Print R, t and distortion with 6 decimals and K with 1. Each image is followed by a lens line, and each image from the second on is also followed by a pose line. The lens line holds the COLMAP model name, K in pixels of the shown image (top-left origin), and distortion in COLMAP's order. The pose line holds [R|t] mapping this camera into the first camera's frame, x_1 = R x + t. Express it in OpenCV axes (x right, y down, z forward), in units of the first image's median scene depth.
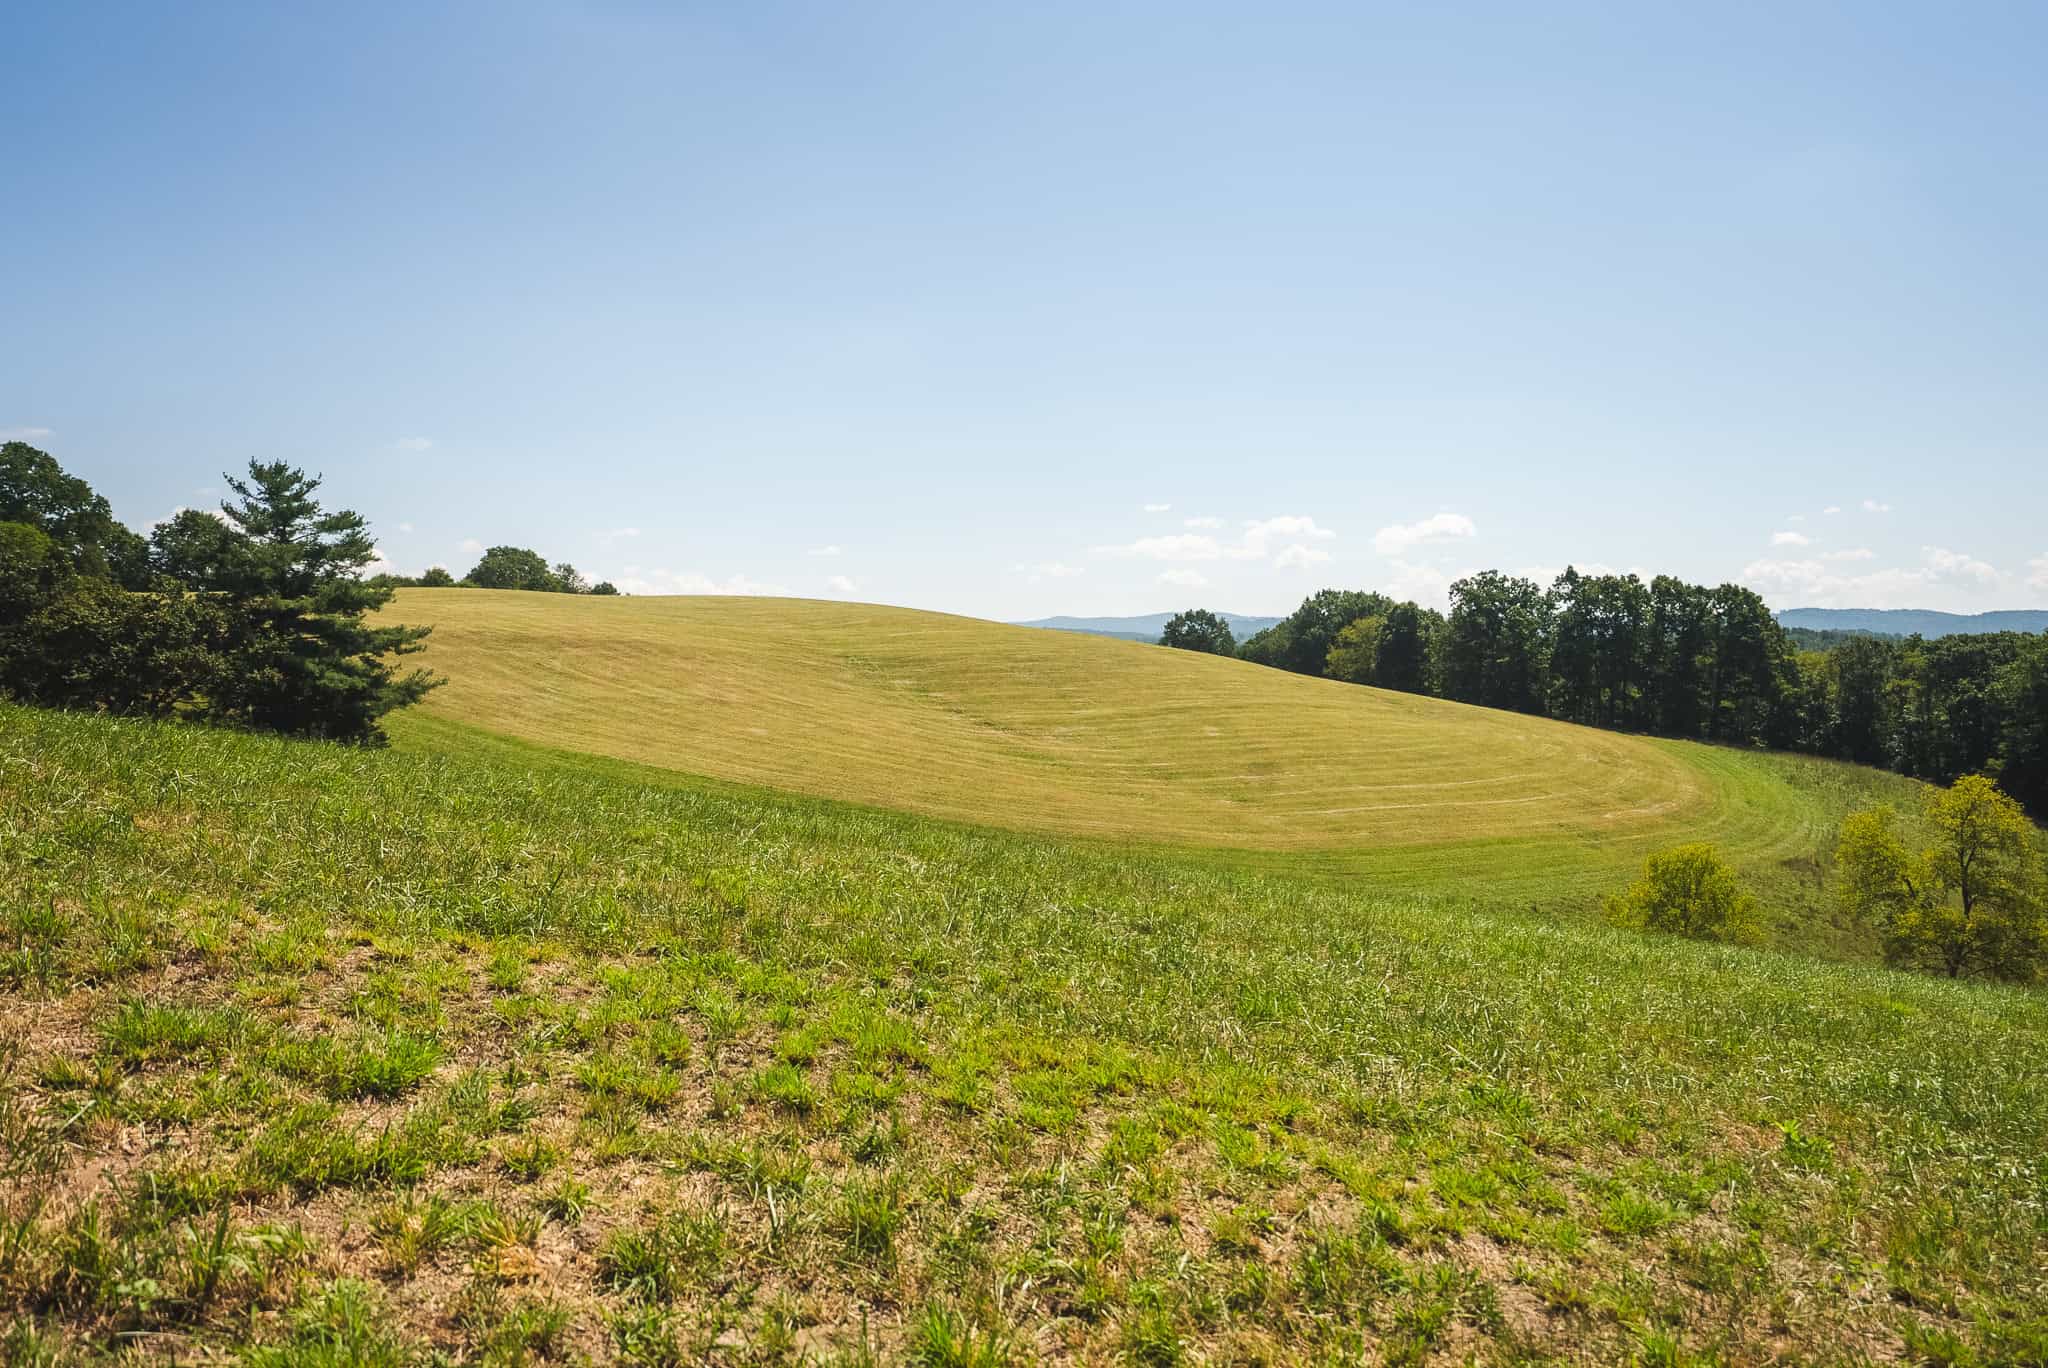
lens RADIAL K [[1335.6, 0, 1043.9], [0, 1335.6, 684.6], [0, 0, 1]] dist [0.023406, 0.001207]
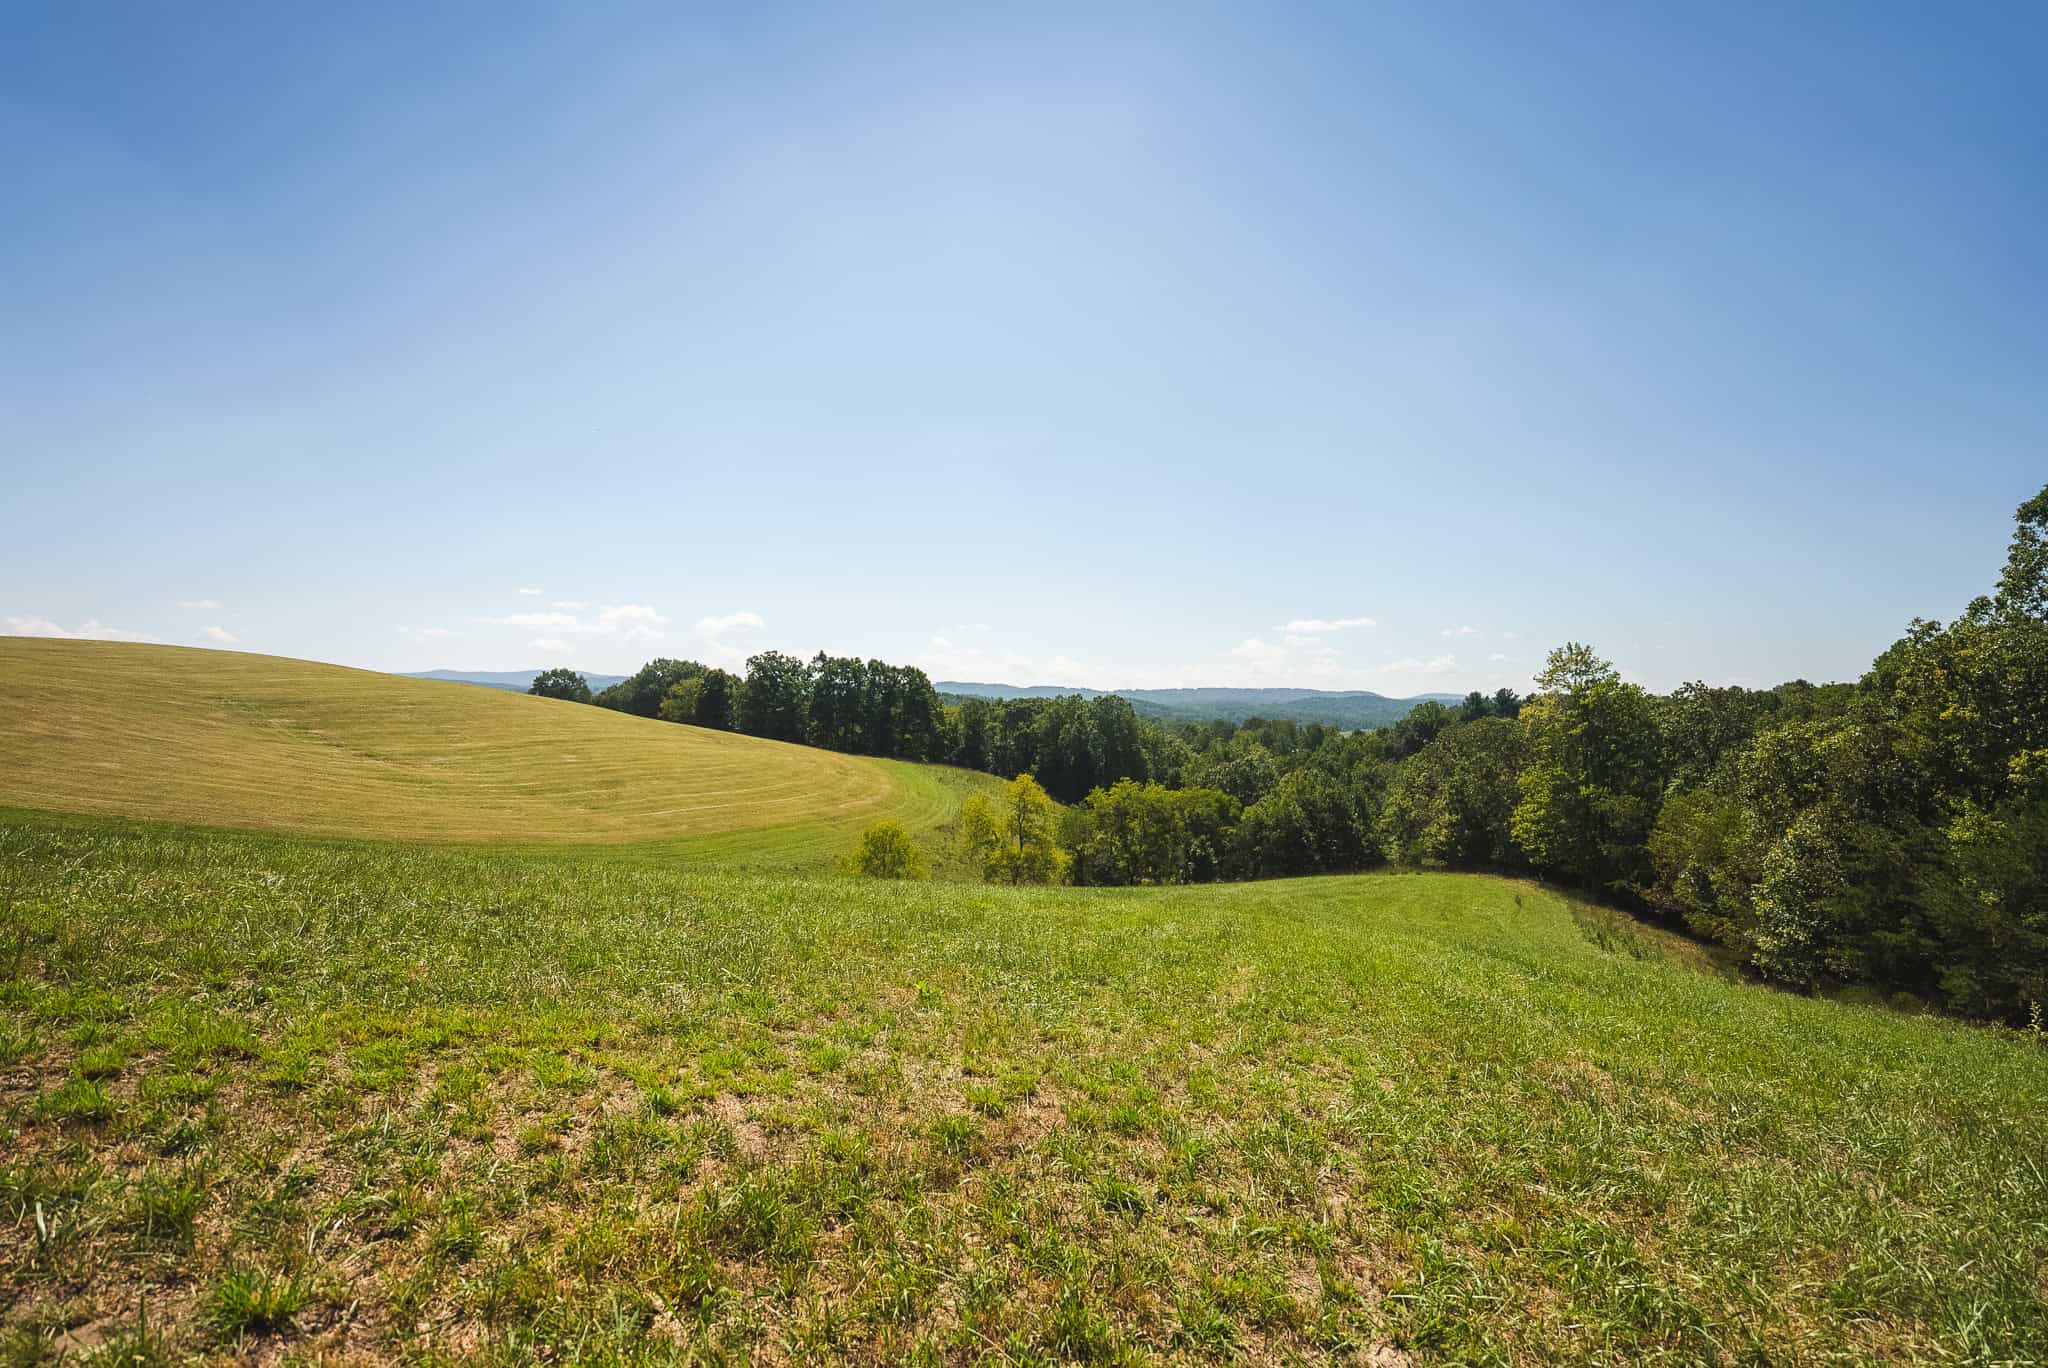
lens RADIAL K [[878.6, 0, 1035.1], [0, 878.6, 687.6], [0, 0, 1]] dist [-0.032285, 0.005920]
pose [[0.818014, 0.026285, 0.574597, 0.003457], [-0.002125, 0.999087, -0.042678, -0.000345], [-0.575194, 0.033690, 0.817323, -0.000500]]
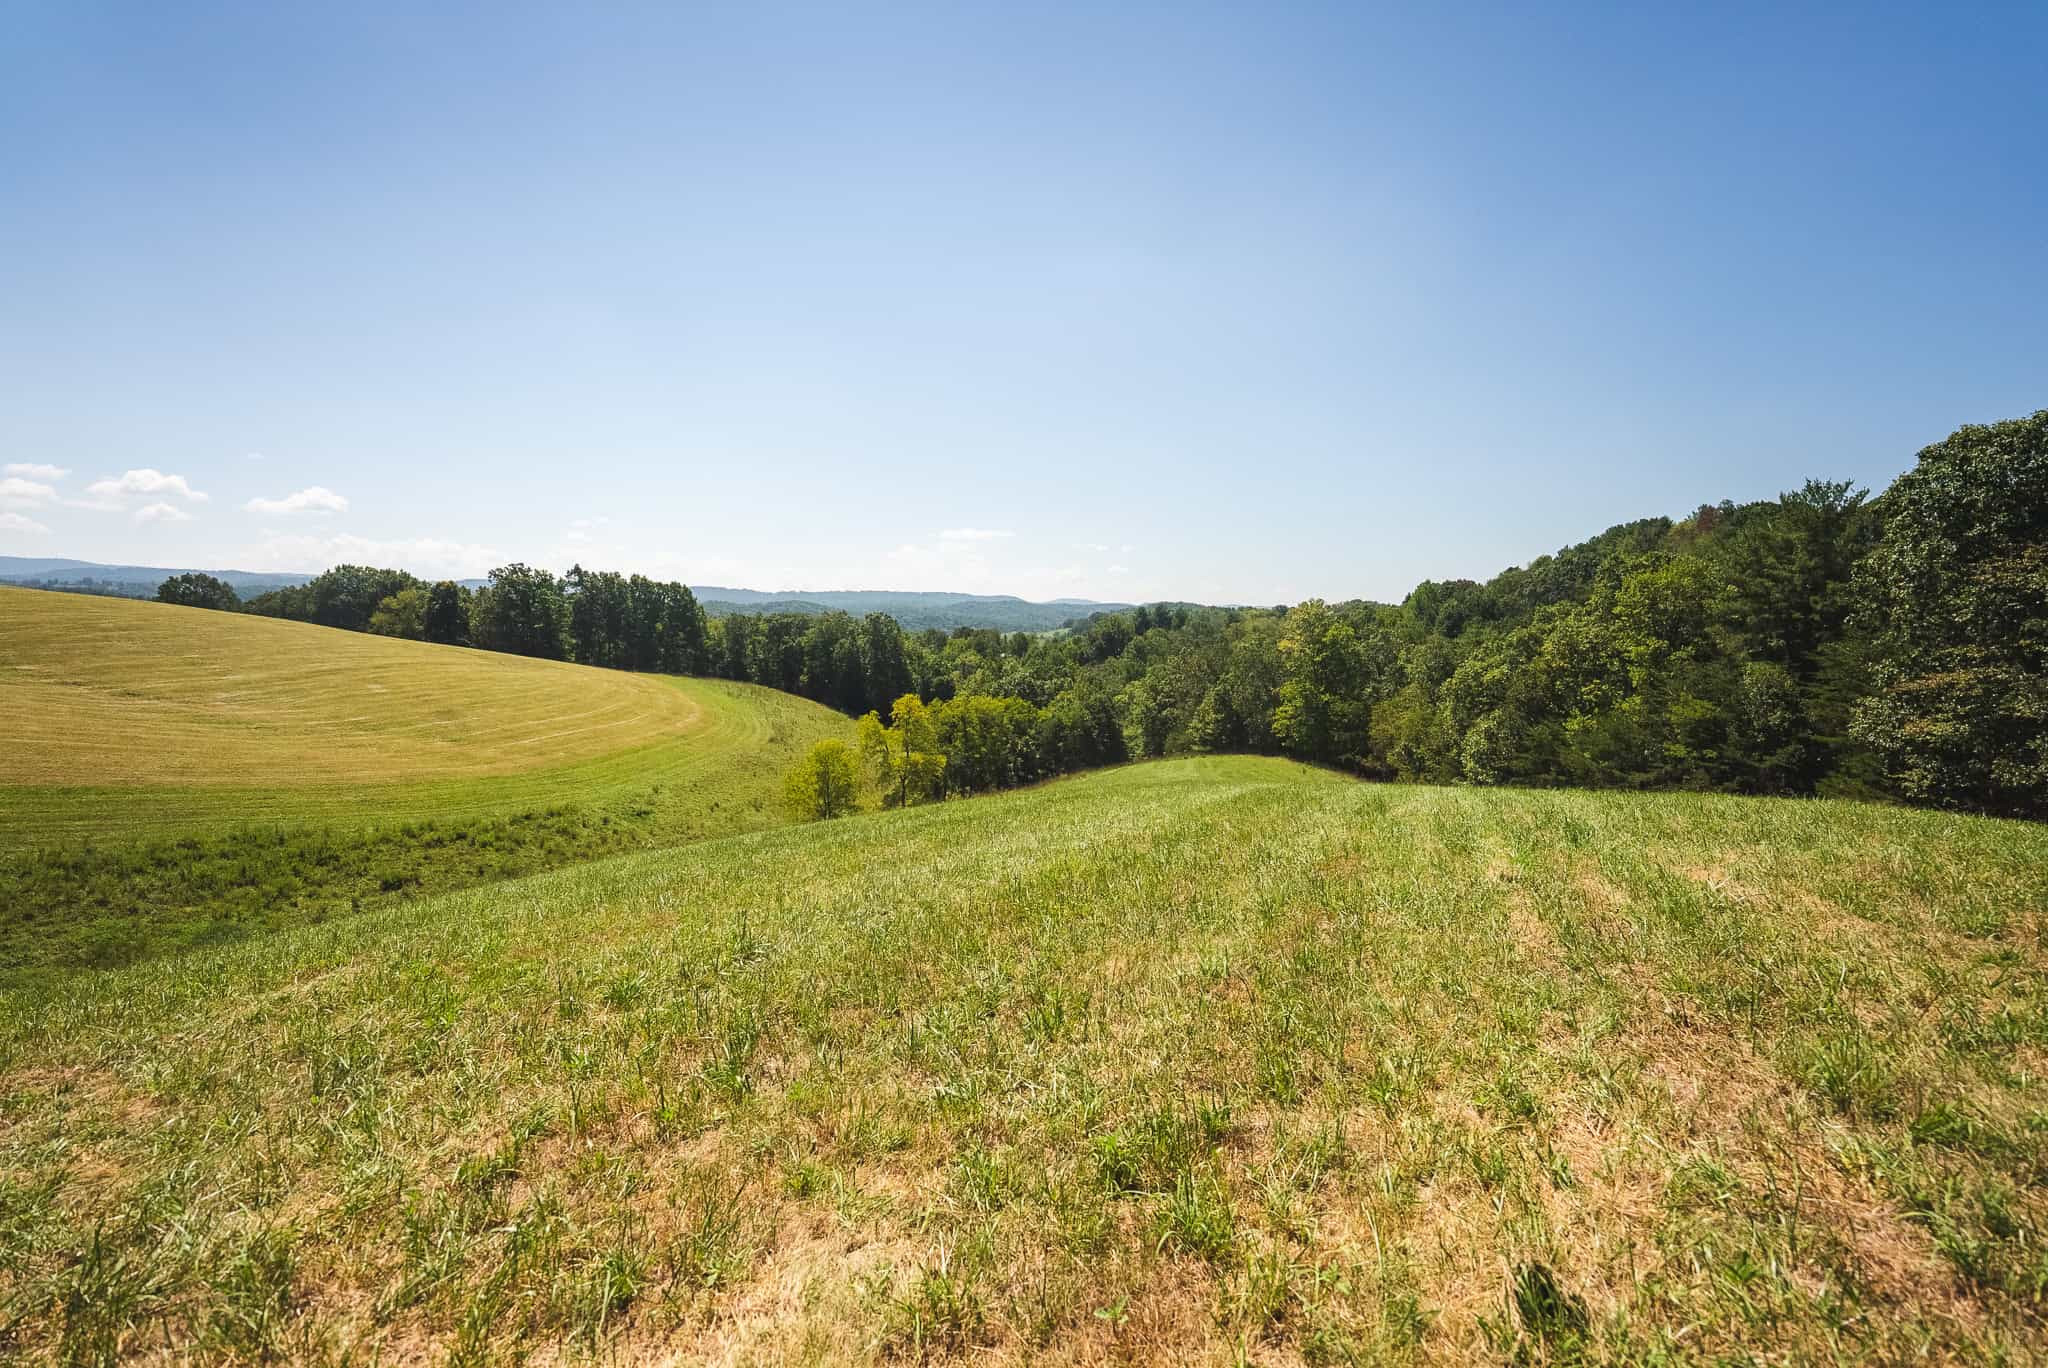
lens RADIAL K [[833.4, 0, 1036.5], [0, 833.4, 687.5], [0, 0, 1]] dist [-0.025630, 0.000220]
pose [[0.531016, -0.060793, 0.845178, -0.498907], [-0.002444, 0.997309, 0.073271, -0.061371], [-0.847358, -0.040974, 0.529438, 0.128791]]
